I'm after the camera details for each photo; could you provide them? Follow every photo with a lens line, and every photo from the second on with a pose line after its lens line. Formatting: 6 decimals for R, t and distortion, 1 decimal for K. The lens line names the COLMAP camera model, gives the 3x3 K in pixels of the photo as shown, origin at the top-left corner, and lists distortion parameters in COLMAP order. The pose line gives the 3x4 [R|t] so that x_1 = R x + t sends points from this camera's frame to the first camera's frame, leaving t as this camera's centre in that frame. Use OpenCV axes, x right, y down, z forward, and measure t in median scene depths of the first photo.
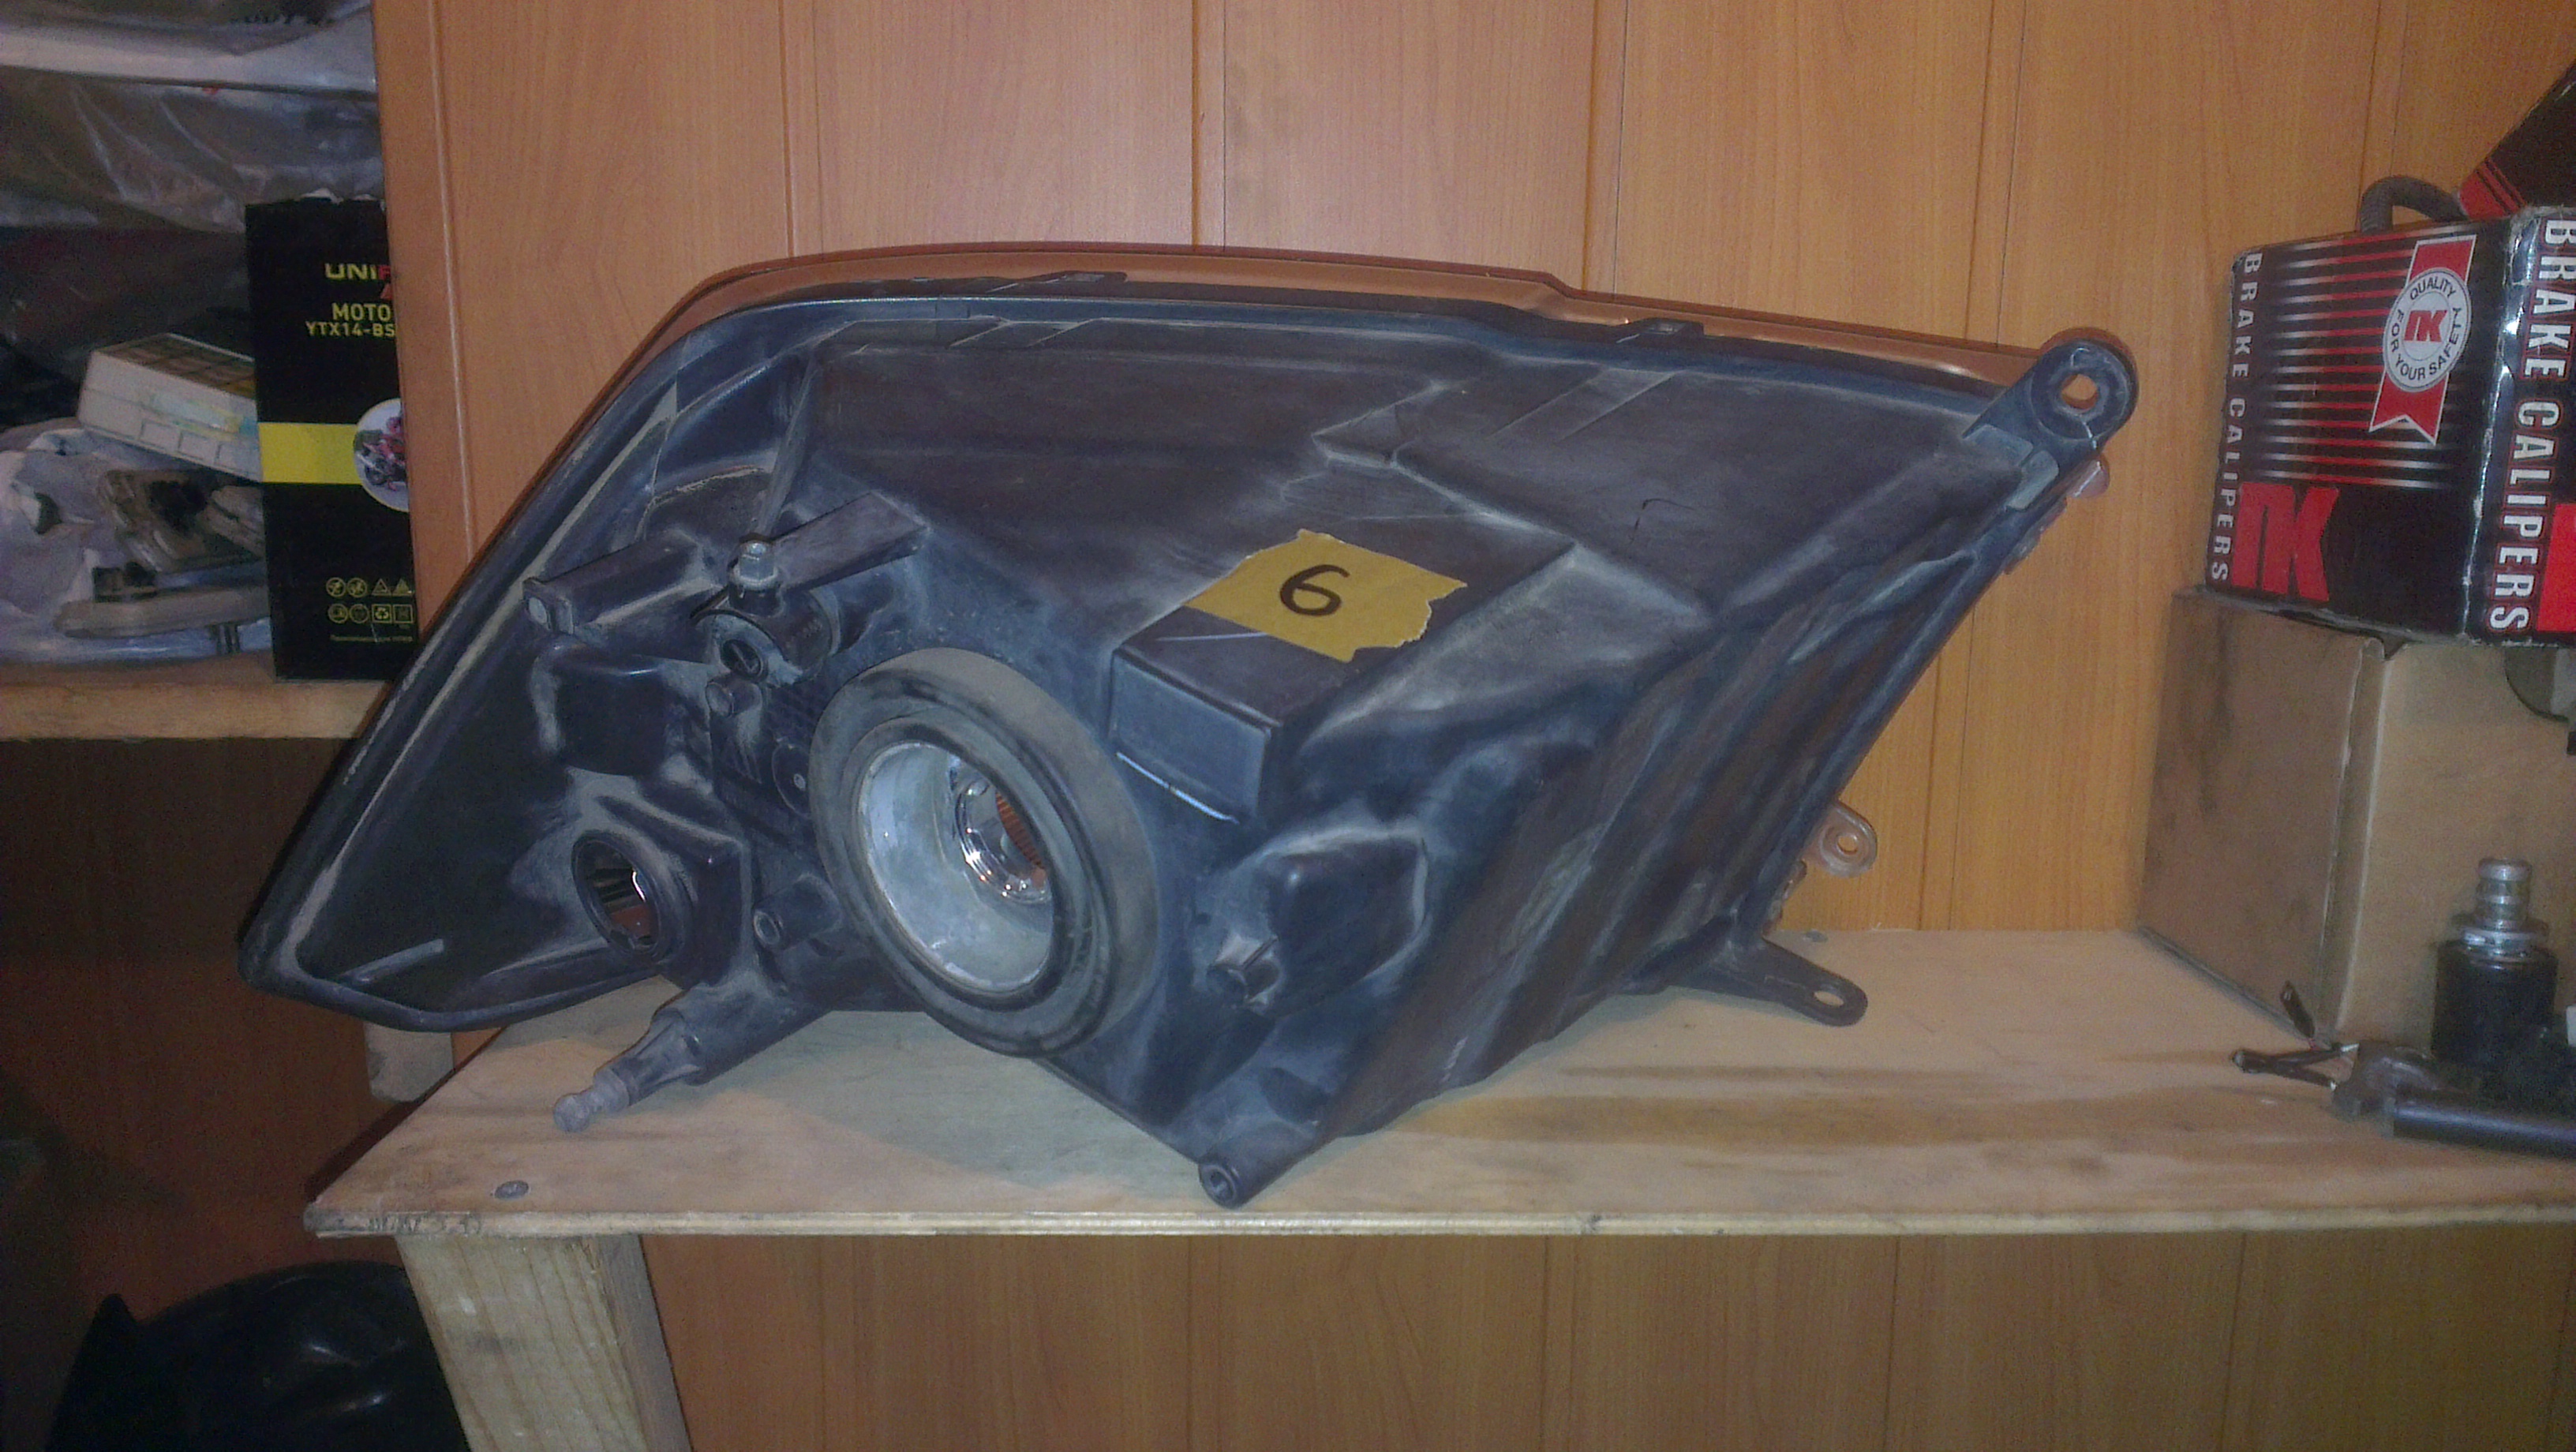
lens RADIAL K [[2095.1, 0, 1298.0], [0, 2095.1, 768.9], [0, 0, 1]] dist [0.109044, -0.153885]
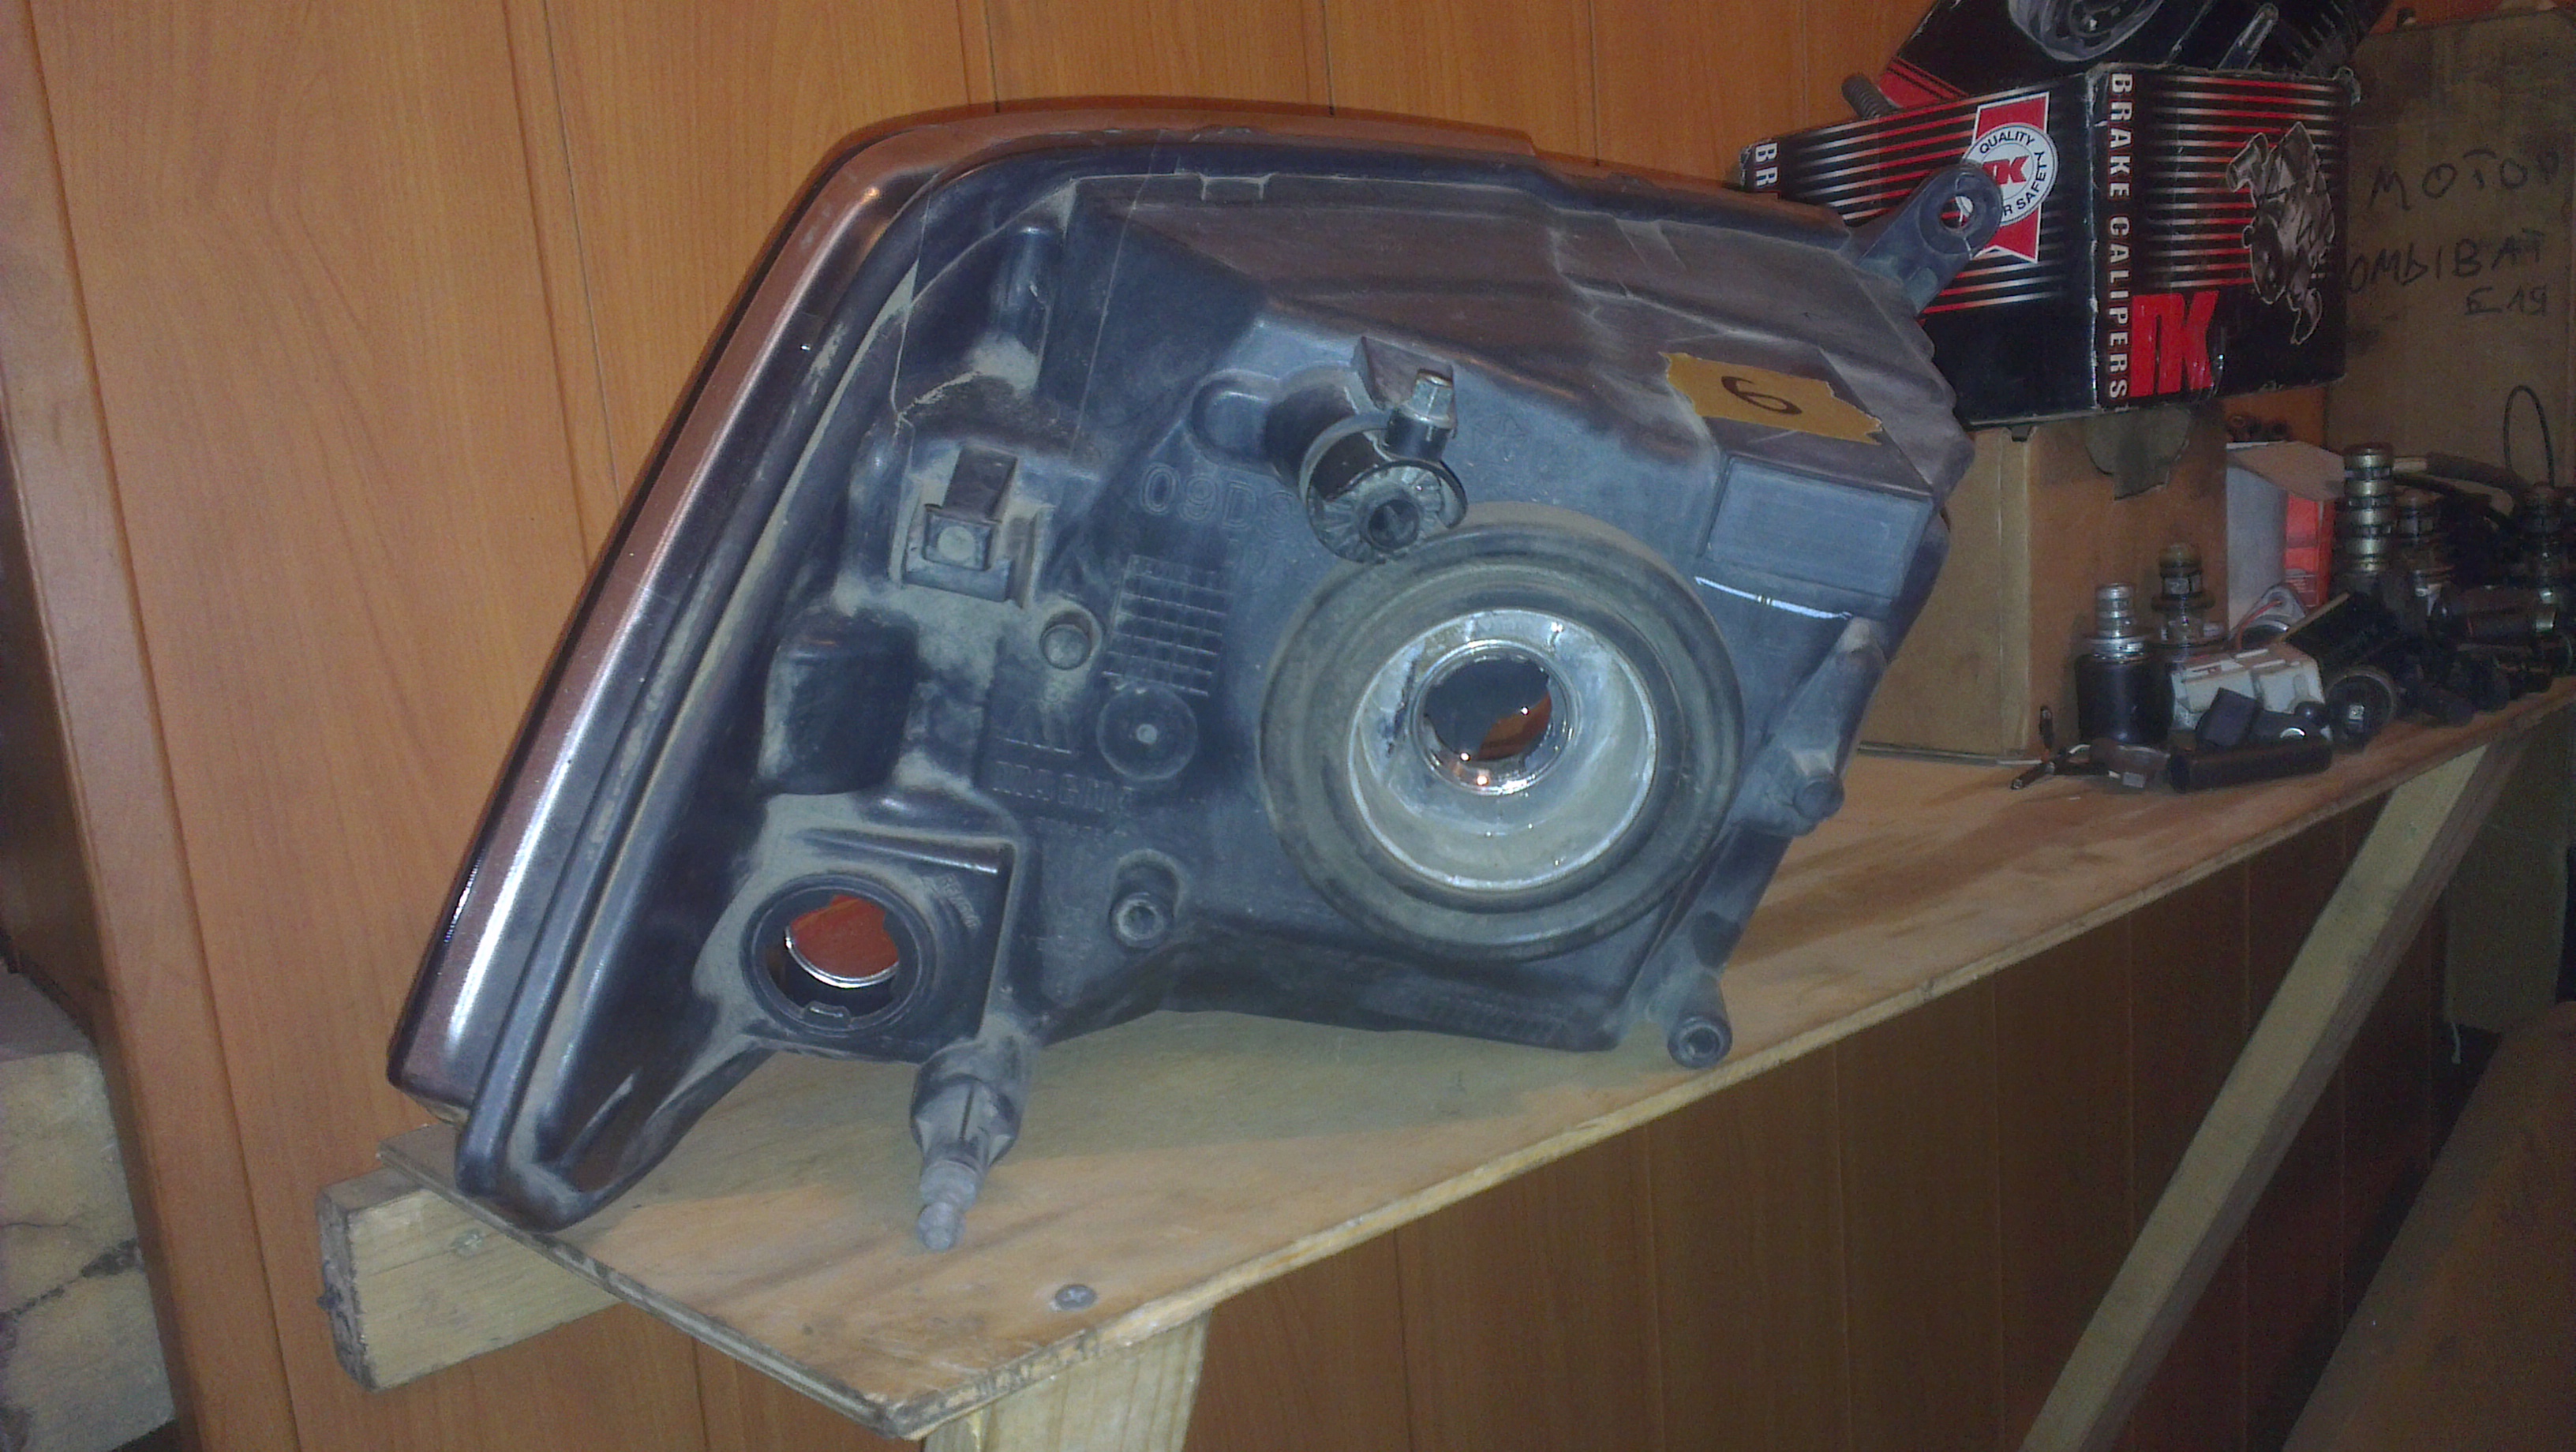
lens RADIAL K [[2095.1, 0, 1298.0], [0, 2095.1, 768.9], [0, 0, 1]] dist [0.109044, -0.153885]
pose [[0.785916, -0.192835, 0.587495, -0.594751], [0.216890, 0.975731, 0.030124, 0.006519], [-0.579046, 0.103747, 0.808667, 0.267829]]
